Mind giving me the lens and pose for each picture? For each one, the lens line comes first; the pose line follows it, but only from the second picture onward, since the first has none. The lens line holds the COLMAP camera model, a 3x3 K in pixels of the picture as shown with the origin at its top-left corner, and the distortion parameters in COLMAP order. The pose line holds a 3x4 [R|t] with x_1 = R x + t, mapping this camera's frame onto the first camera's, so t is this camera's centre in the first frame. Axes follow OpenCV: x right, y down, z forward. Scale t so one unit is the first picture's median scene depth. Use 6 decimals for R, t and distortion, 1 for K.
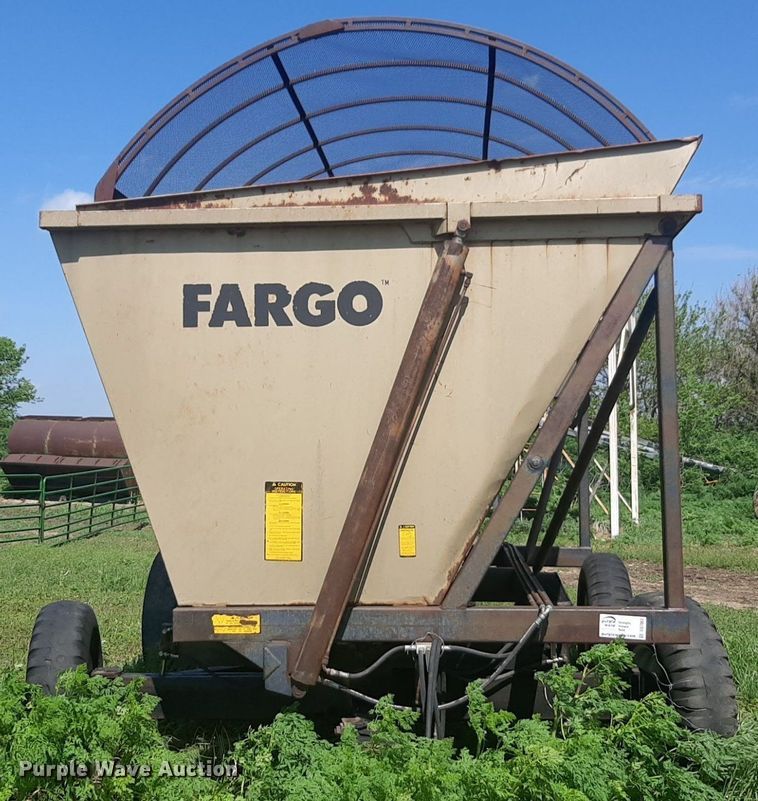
lens RADIAL K [[1091.2, 0, 379.5], [0, 1091.2, 418.9], [0, 0, 1]] dist [0.204492, -0.689771]
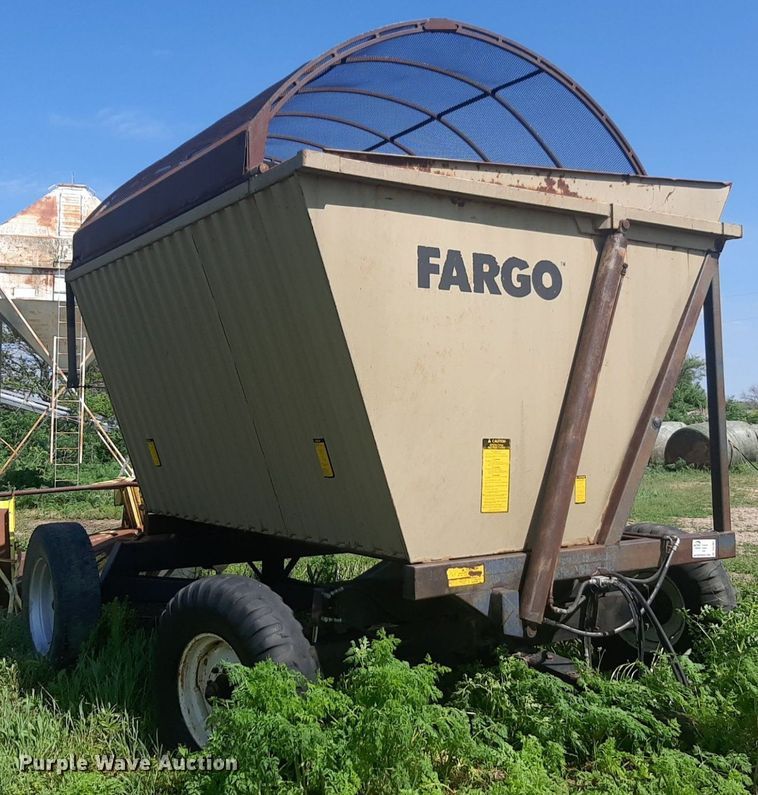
lens RADIAL K [[938.7, 0, 392.3], [0, 938.7, 367.2], [0, 0, 1]] dist [0.155777, -0.476364]
pose [[0.784452, 0.038794, 0.618974, -0.741366], [-0.021438, 0.999141, -0.035452, 0.022138], [-0.619818, 0.014540, 0.784611, 0.335719]]
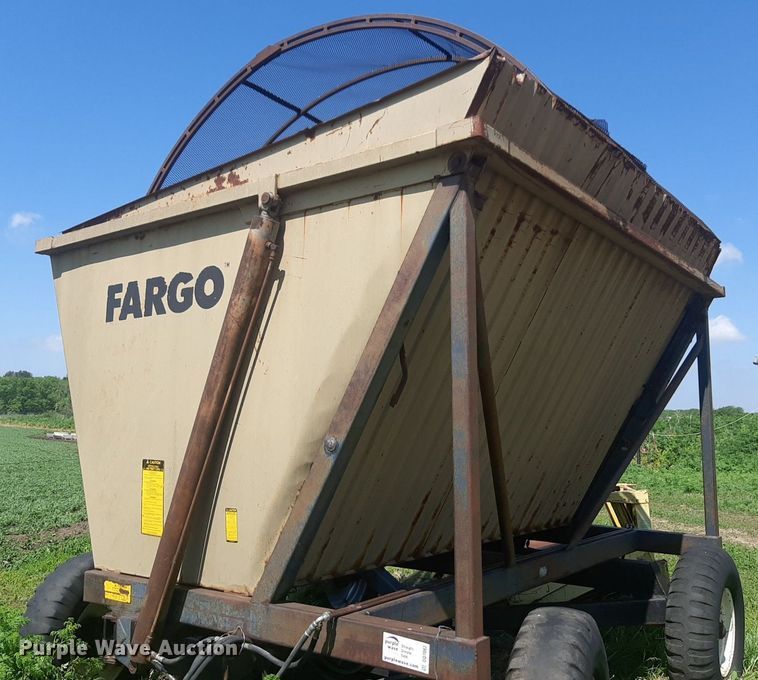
lens RADIAL K [[749.8, 0, 382.8], [0, 749.8, 333.1], [0, 0, 1]] dist [0.095620, -0.210835]
pose [[0.846297, -0.061117, -0.529194, 0.496405], [0.009767, 0.995010, -0.099295, 0.010200], [0.532622, 0.078865, 0.842671, 0.488150]]
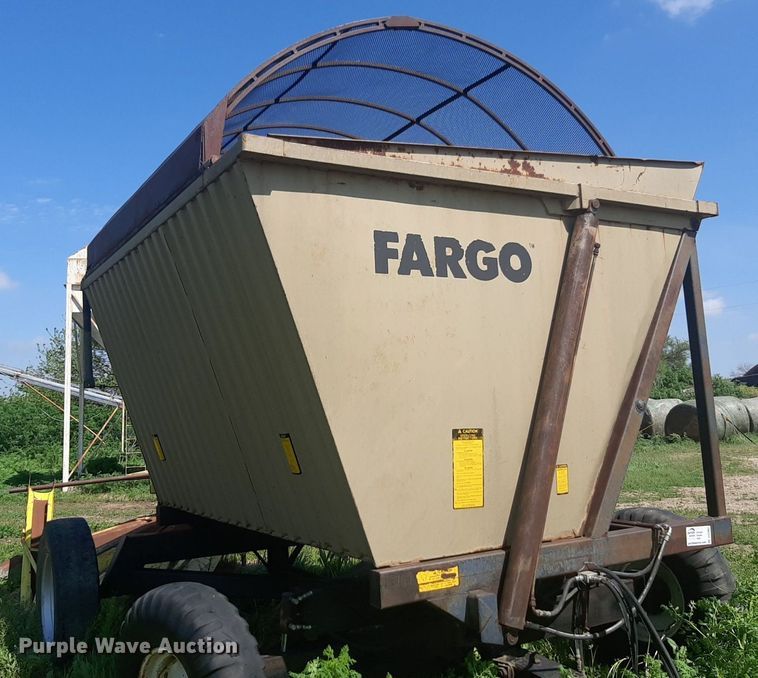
lens RADIAL K [[779.6, 0, 375.4], [0, 779.6, 304.6], [0, 0, 1]] dist [0.106752, -0.241664]
pose [[0.826224, 0.050418, 0.561081, -0.573728], [0.011066, 0.994342, -0.105647, 0.018382], [-0.563233, 0.093497, 0.820992, 0.435500]]
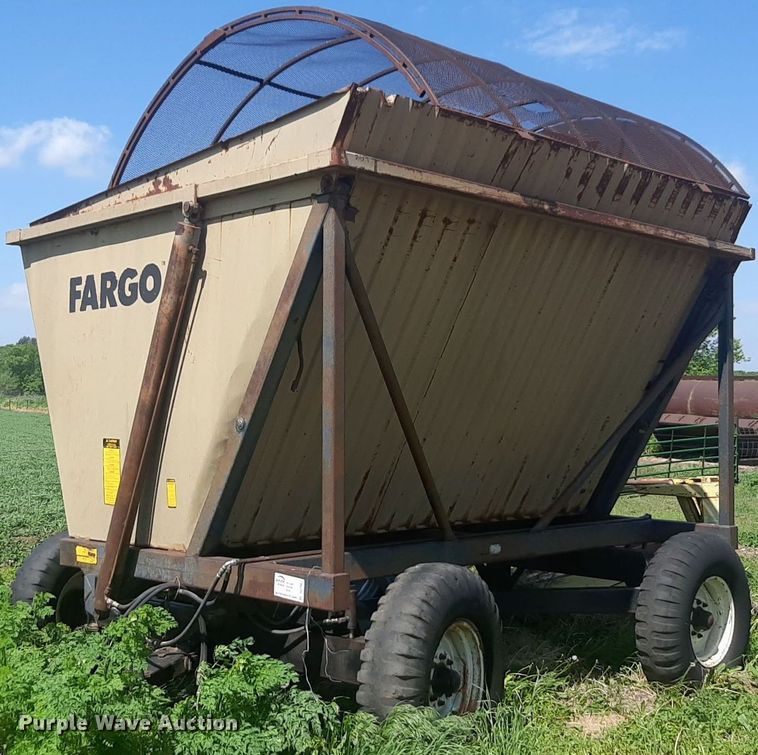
lens RADIAL K [[1090.9, 0, 379.0], [0, 1090.9, 377.5], [0, 0, 1]] dist [0.166539, -0.566271]
pose [[0.758879, -0.018932, -0.650956, 0.905556], [0.018001, 0.999805, -0.008092, 0.006174], [0.650983, -0.005577, 0.759072, 0.284849]]
